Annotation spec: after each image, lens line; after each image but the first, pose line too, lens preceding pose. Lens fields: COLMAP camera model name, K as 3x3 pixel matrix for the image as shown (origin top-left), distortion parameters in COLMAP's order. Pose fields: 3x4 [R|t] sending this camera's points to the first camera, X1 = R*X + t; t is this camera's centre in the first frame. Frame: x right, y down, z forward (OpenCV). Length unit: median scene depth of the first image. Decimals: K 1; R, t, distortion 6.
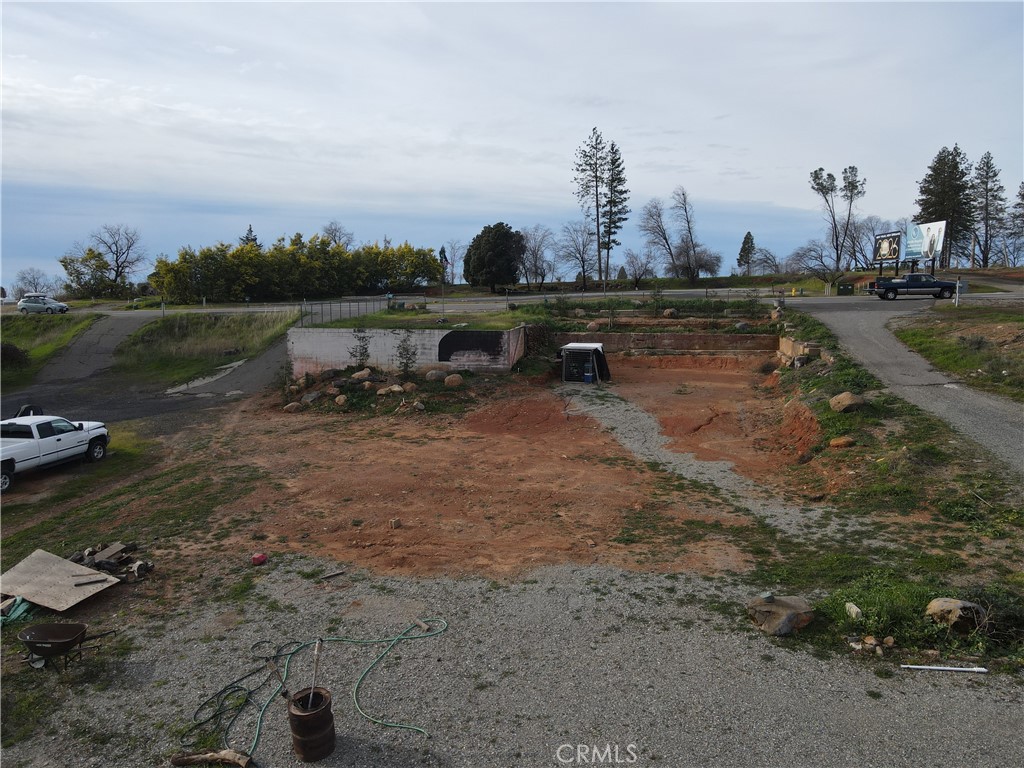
lens RADIAL K [[748.6, 0, 507.8], [0, 748.6, 377.4], [0, 0, 1]] dist [0.007697, 0.013967]
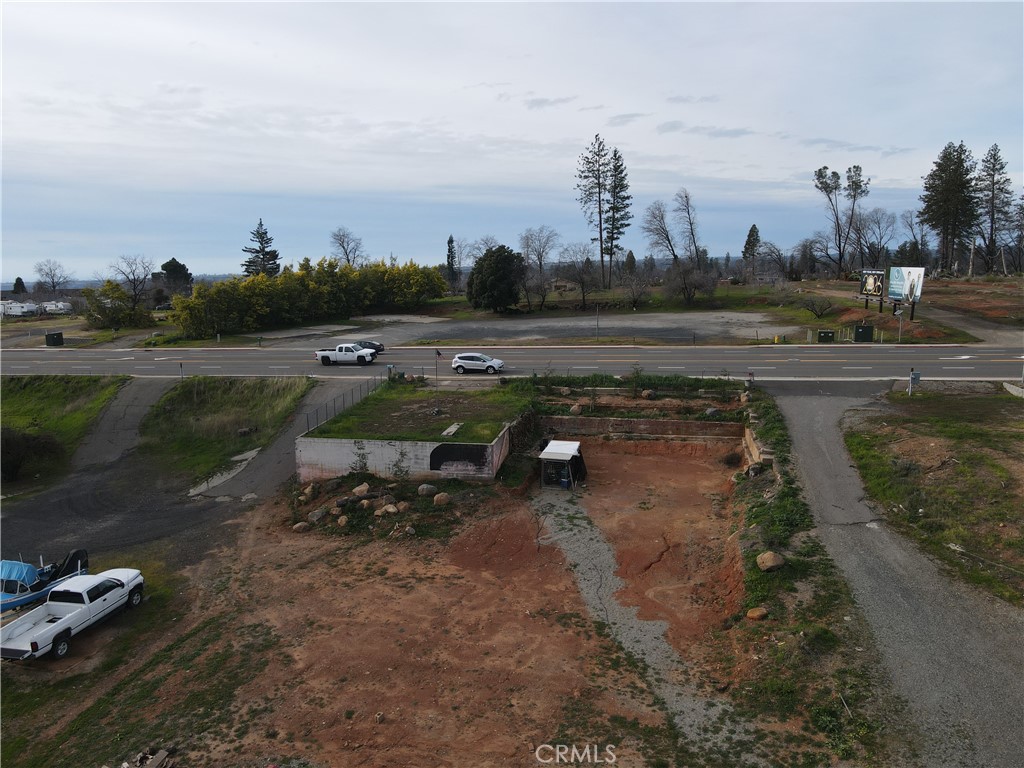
lens RADIAL K [[748.6, 0, 507.8], [0, 748.6, 377.4], [0, 0, 1]] dist [0.007697, 0.013967]
pose [[0.999861, -0.003941, -0.016195, 0.044258], [0.004619, 0.999104, 0.042068, -0.216355], [0.016014, -0.042137, 0.998984, -0.116004]]
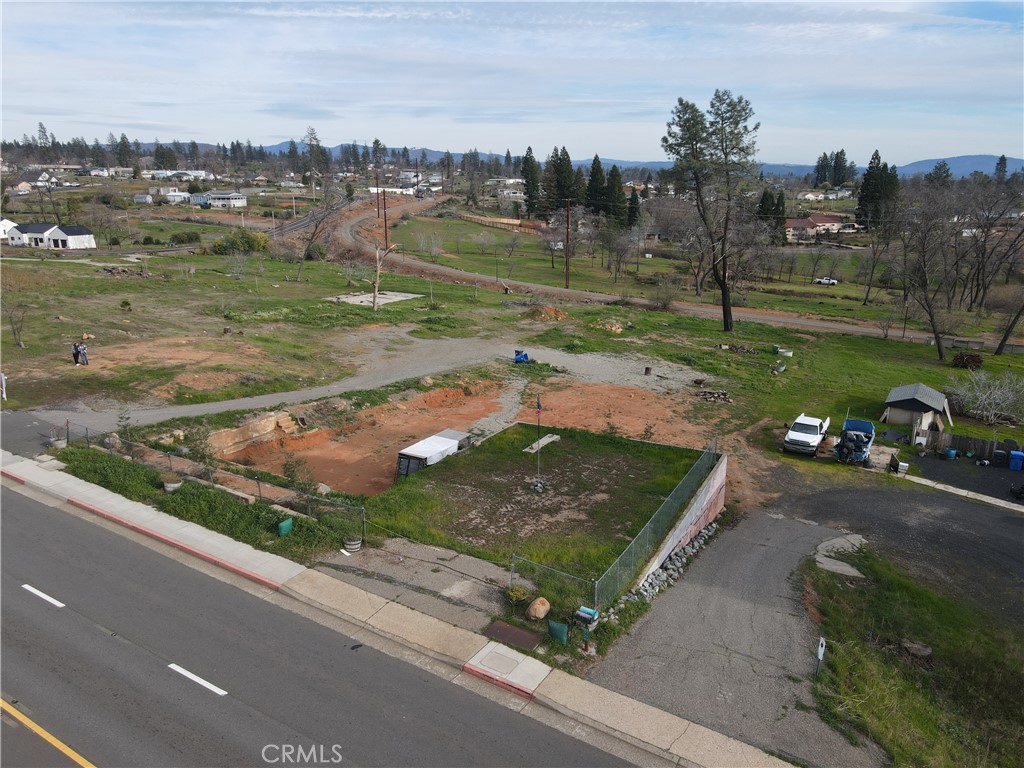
lens RADIAL K [[752.4, 0, 508.3], [0, 752.4, 356.1], [0, 0, 1]] dist [0.023275, 0.005307]
pose [[-0.939025, -0.077296, 0.335048, -0.371903], [0.042942, 0.940415, 0.337307, -0.558751], [-0.341157, 0.331127, -0.879754, 2.039863]]
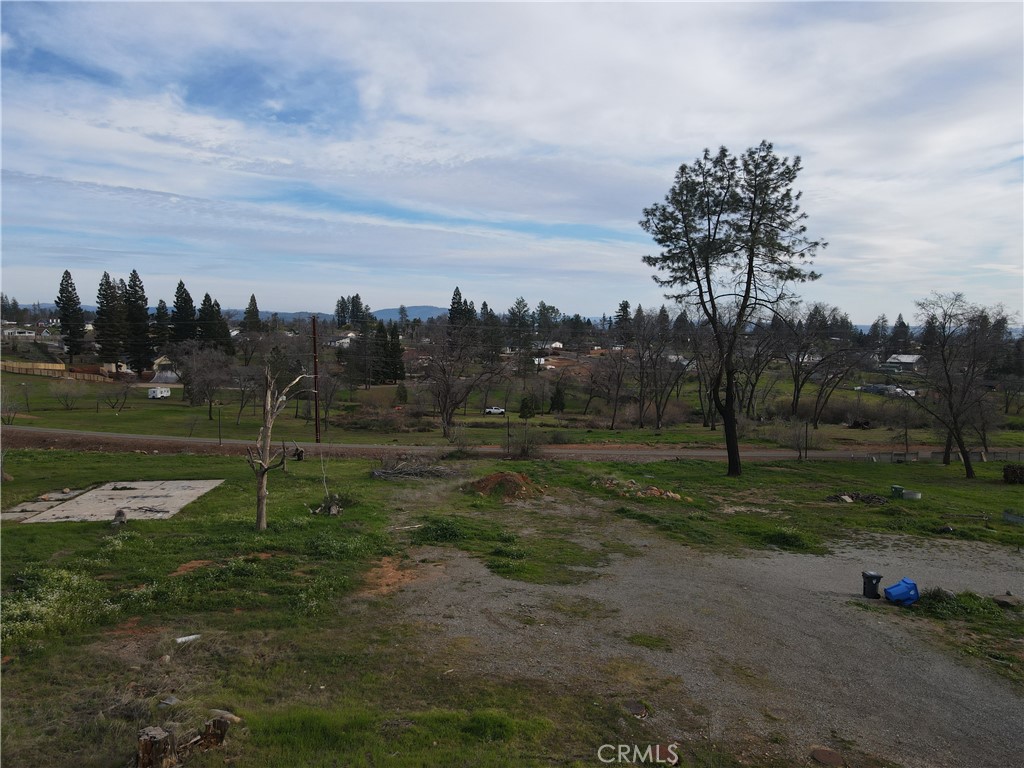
lens RADIAL K [[748.6, 0, 507.8], [0, 748.6, 377.4], [0, 0, 1]] dist [0.007697, 0.013967]
pose [[-0.953831, 0.025440, -0.299266, 0.932852], [-0.032128, 0.982047, 0.185880, -0.285877], [0.298622, 0.186912, -0.935889, 0.951630]]
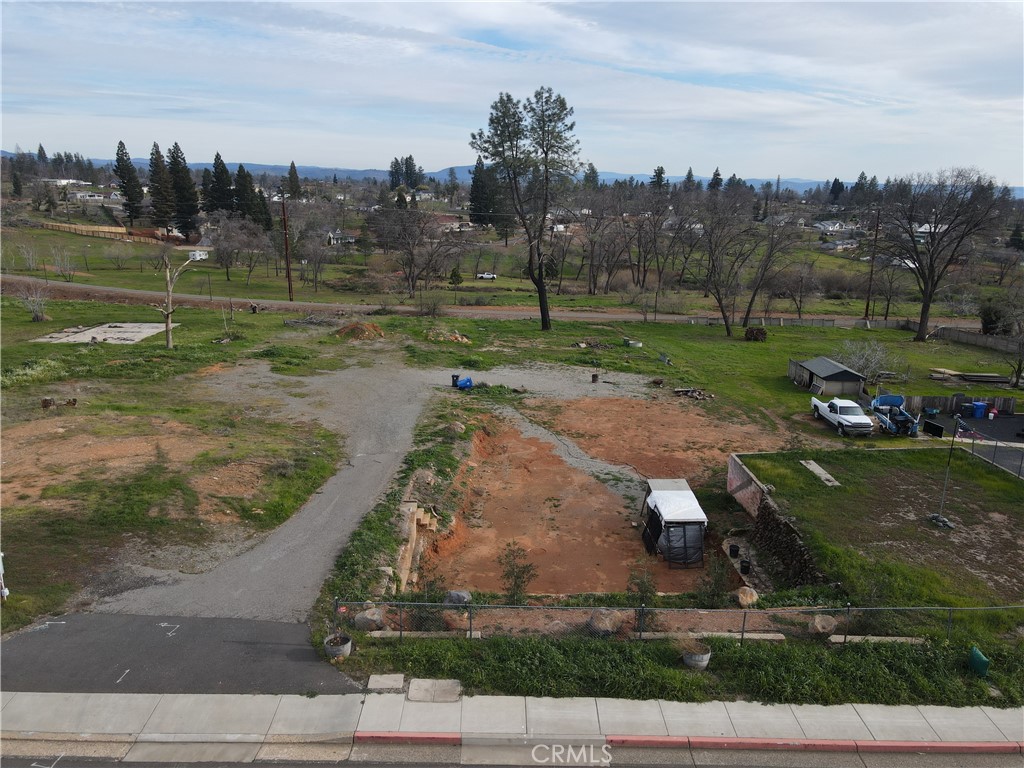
lens RADIAL K [[747.9, 0, 509.3], [0, 747.9, 375.7], [0, 0, 1]] dist [0.015319, 0.006836]
pose [[-0.977573, 0.051228, -0.204271, 0.488665], [-0.026966, 0.931531, 0.362661, -0.515542], [0.208864, 0.360035, -0.909258, 1.841342]]
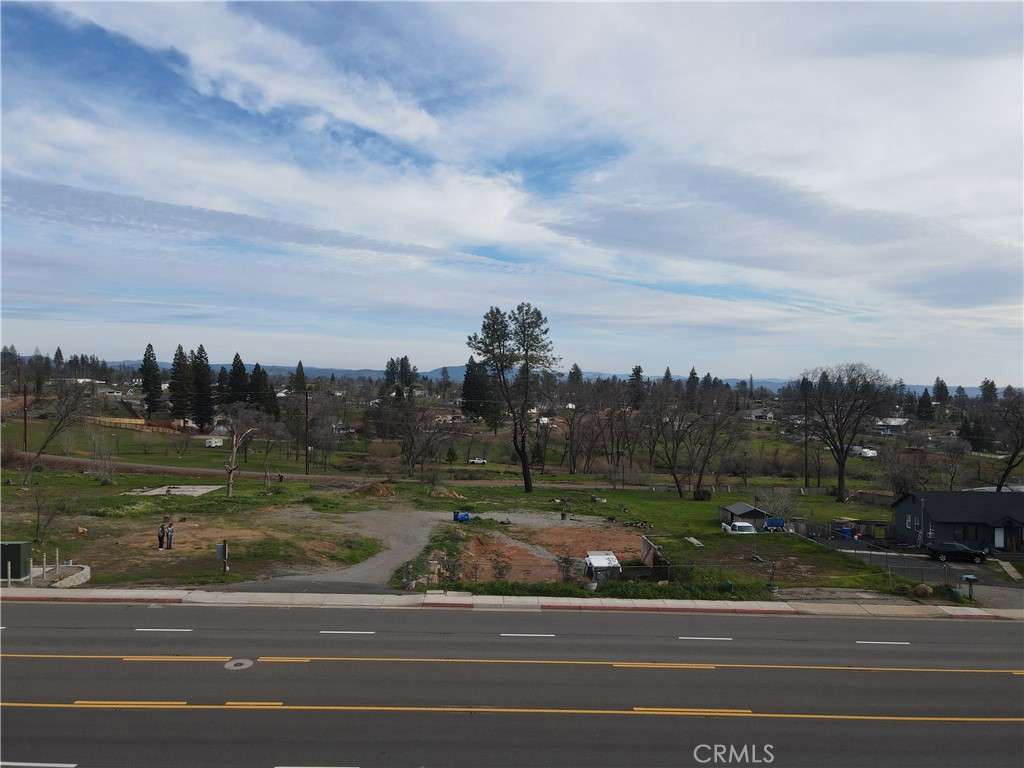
lens RADIAL K [[748.6, 0, 507.8], [0, 748.6, 377.4], [0, 0, 1]] dist [0.007697, 0.013967]
pose [[-0.974977, -0.003010, -0.222286, 0.606796], [-0.028611, 0.993291, 0.112045, -0.547352], [0.220457, 0.115601, -0.968522, 2.409280]]
